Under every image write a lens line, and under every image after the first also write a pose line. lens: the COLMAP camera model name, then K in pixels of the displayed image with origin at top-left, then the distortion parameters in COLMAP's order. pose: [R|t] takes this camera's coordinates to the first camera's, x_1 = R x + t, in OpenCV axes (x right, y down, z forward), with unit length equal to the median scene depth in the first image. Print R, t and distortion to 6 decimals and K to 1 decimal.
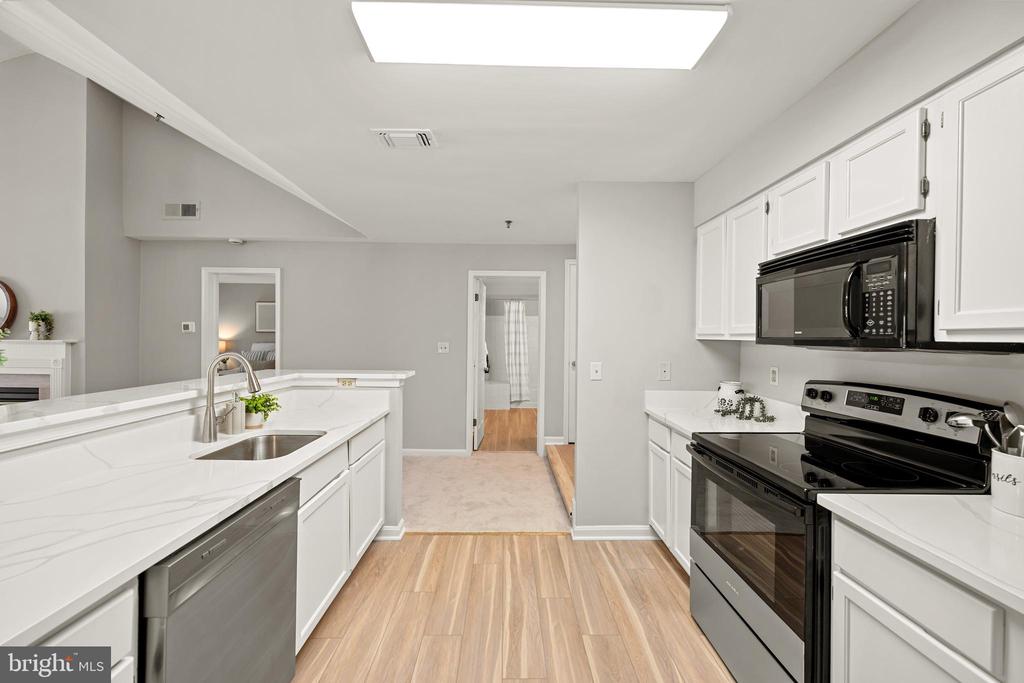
lens RADIAL K [[405.1, 0, 512.1], [0, 405.1, 340.6], [0, 0, 1]] dist [0.000483, -0.001255]
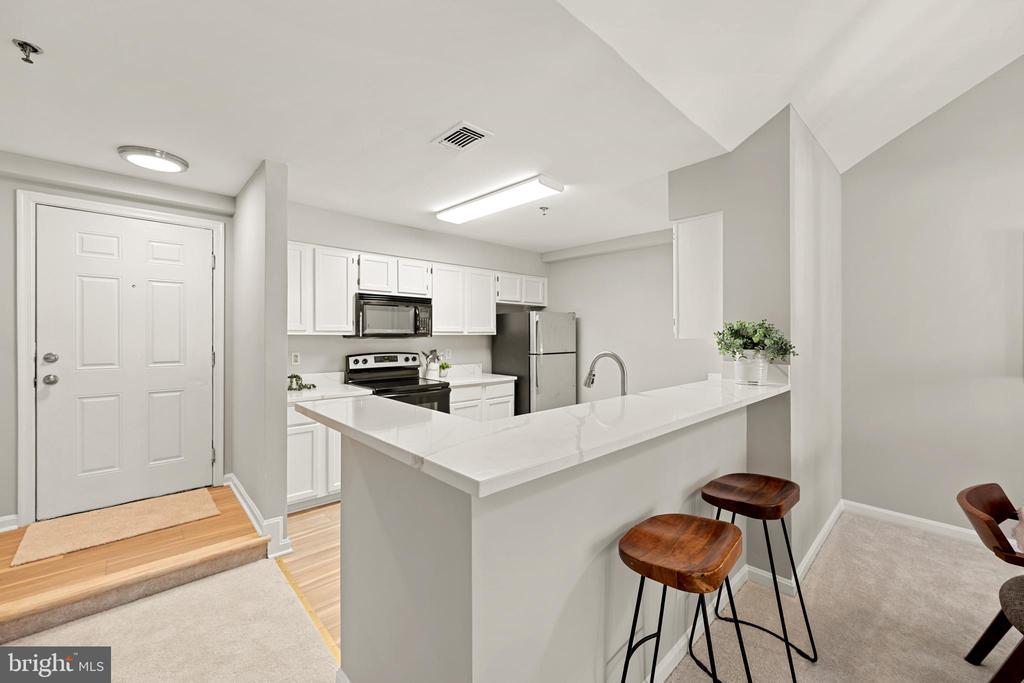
lens RADIAL K [[405.1, 0, 514.4], [0, 405.1, 334.4], [0, 0, 1]] dist [0.000483, -0.001255]
pose [[-0.668814, -0.013105, 0.743314, -1.303736], [-0.006041, 0.999907, 0.012194, -0.030601], [-0.743405, 0.003665, -0.668832, 1.841023]]
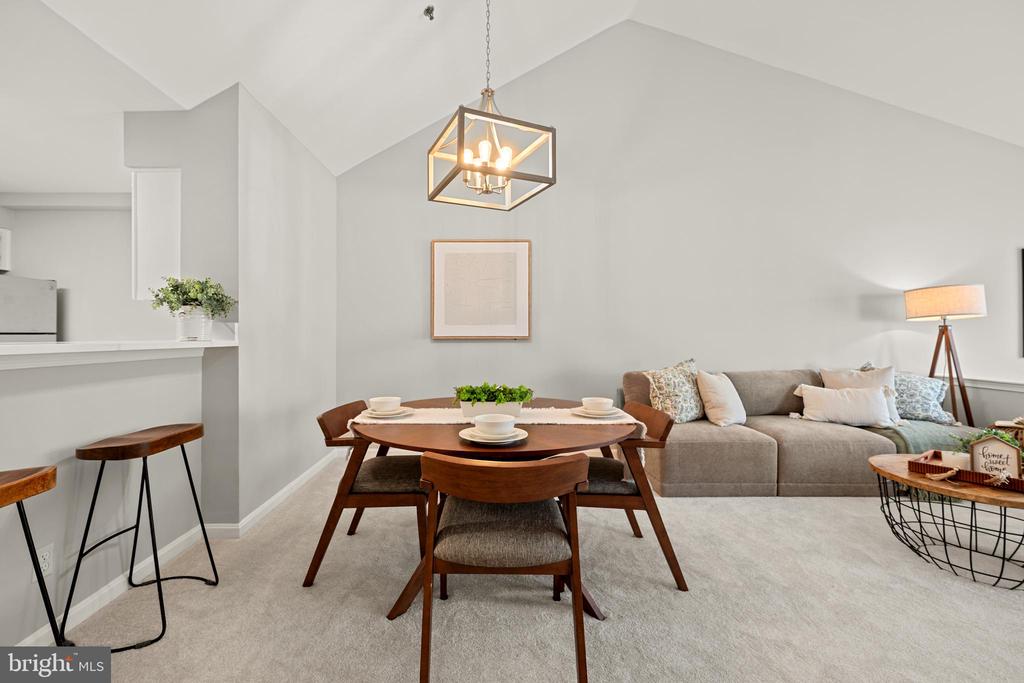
lens RADIAL K [[405.1, 0, 485.7], [0, 405.1, 331.7], [0, 0, 1]] dist [0.000483, -0.001255]
pose [[-0.999626, -0.012109, 0.024537, -1.769291], [-0.012248, 0.999910, -0.005525, 0.091826], [-0.024468, -0.005823, -0.999684, 1.713305]]
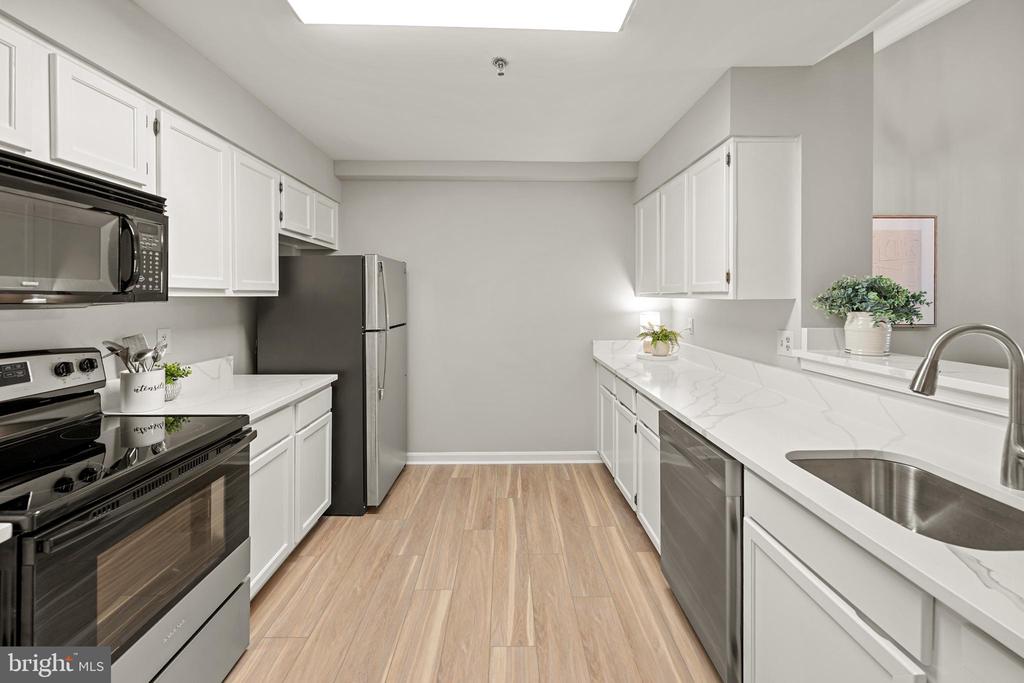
lens RADIAL K [[410.4, 0, 491.6], [0, 410.4, 296.0], [0, 0, 1]] dist [0.000908, 0.000767]
pose [[-0.999696, -0.010895, 0.022134, -0.034321], [-0.010888, 0.999941, 0.000449, -0.007009], [-0.022137, 0.000208, -0.999755, 1.526940]]
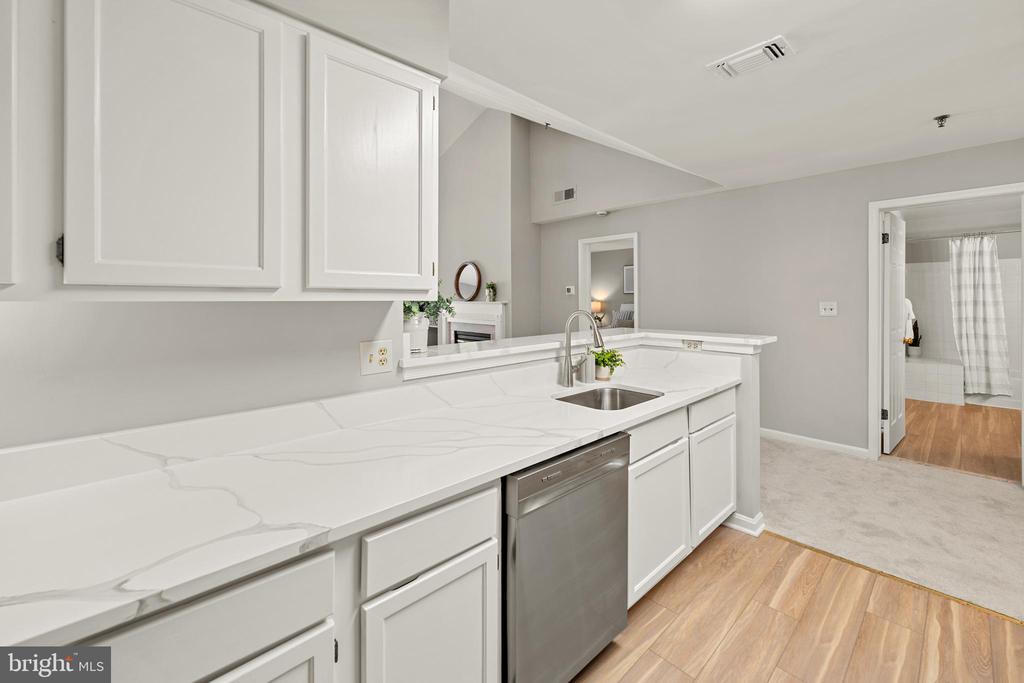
lens RADIAL K [[424.3, 0, 513.3], [0, 424.3, 298.3], [0, 0, 1]] dist [-0.002966, 0.000812]
pose [[0.671170, -0.011358, -0.741216, 0.033803], [0.006276, 0.999934, -0.009639, 0.002196], [0.741277, 0.001818, 0.671197, 0.027882]]
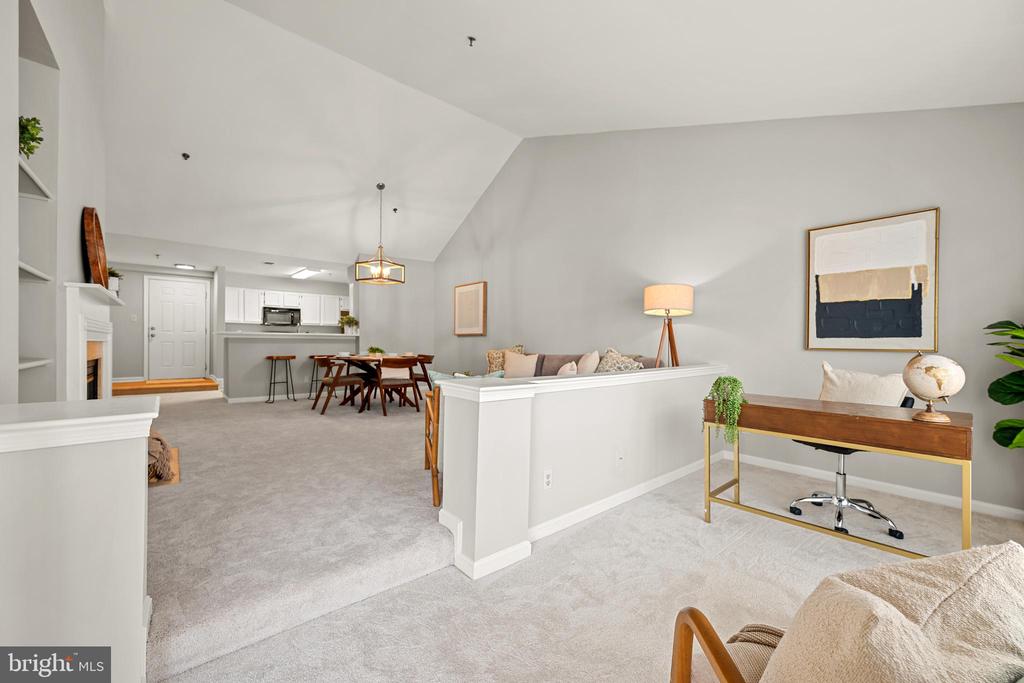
lens RADIAL K [[405.1, 0, 505.7], [0, 405.1, 342.1], [0, 0, 1]] dist [0.000483, -0.001255]
pose [[-0.623347, -0.014791, 0.781806, -4.987910], [-0.011022, 0.999888, 0.010128, 0.140551], [-0.781868, -0.002304, -0.623440, 1.849275]]
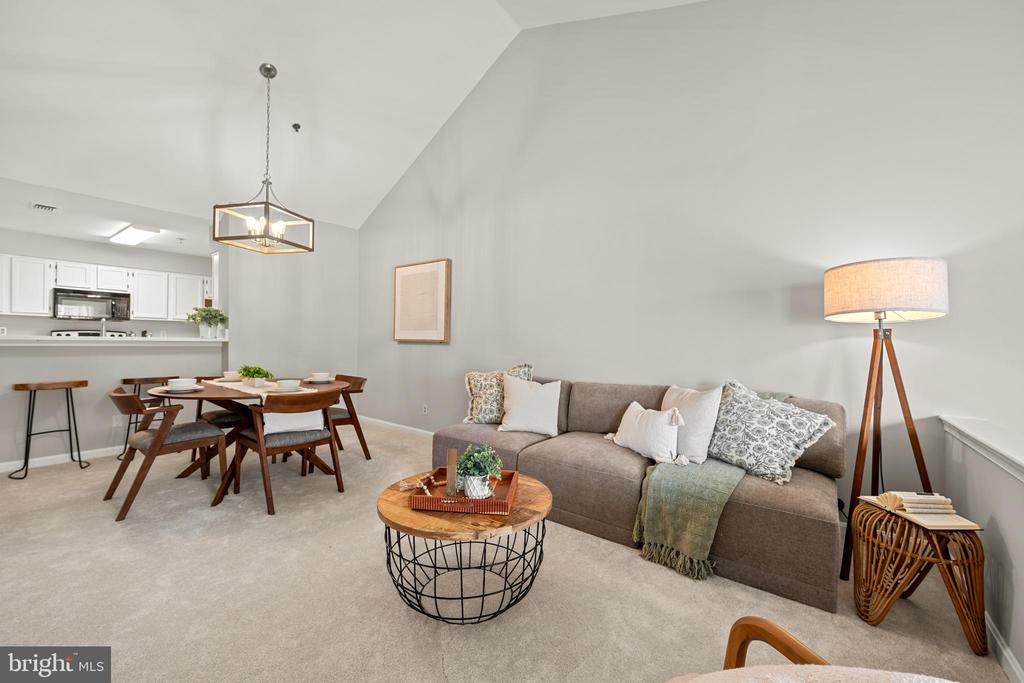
lens RADIAL K [[405.1, 0, 508.5], [0, 405.1, 340.3], [0, 0, 1]] dist [0.000483, -0.001255]
pose [[-0.780066, -0.023973, 0.625238, -3.723930], [-0.022612, 0.999693, 0.010120, 0.070008], [-0.625289, -0.006243, -0.780369, 1.312163]]
